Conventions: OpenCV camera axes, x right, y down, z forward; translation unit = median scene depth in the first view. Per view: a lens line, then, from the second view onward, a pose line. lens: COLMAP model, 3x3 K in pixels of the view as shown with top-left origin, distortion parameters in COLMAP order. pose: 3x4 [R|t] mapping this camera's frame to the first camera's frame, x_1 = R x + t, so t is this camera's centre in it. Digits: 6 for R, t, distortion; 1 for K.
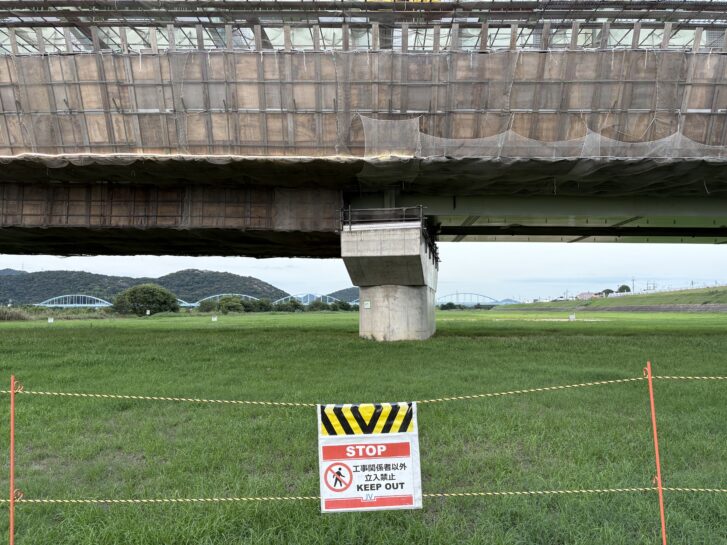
lens RADIAL K [[565.0, 0, 363.5], [0, 565.0, 272.5], [0, 0, 1]] dist [0.065306, -0.063657]
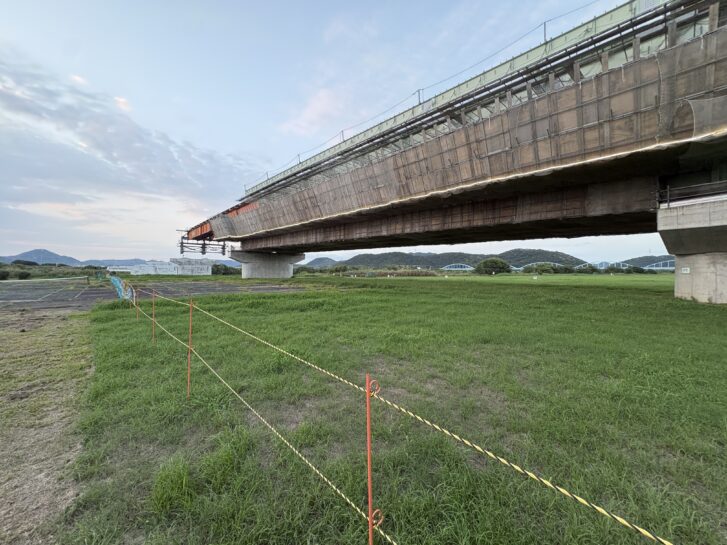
lens RADIAL K [[298.6, 0, 362.9], [0, 298.6, 275.8], [0, 0, 1]] dist [-0.002567, -0.000018]
pose [[0.716335, 0.013630, -0.697624, -0.042557], [0.042033, 0.997150, 0.062643, 0.001635], [0.696489, -0.074197, 0.713721, 0.092991]]
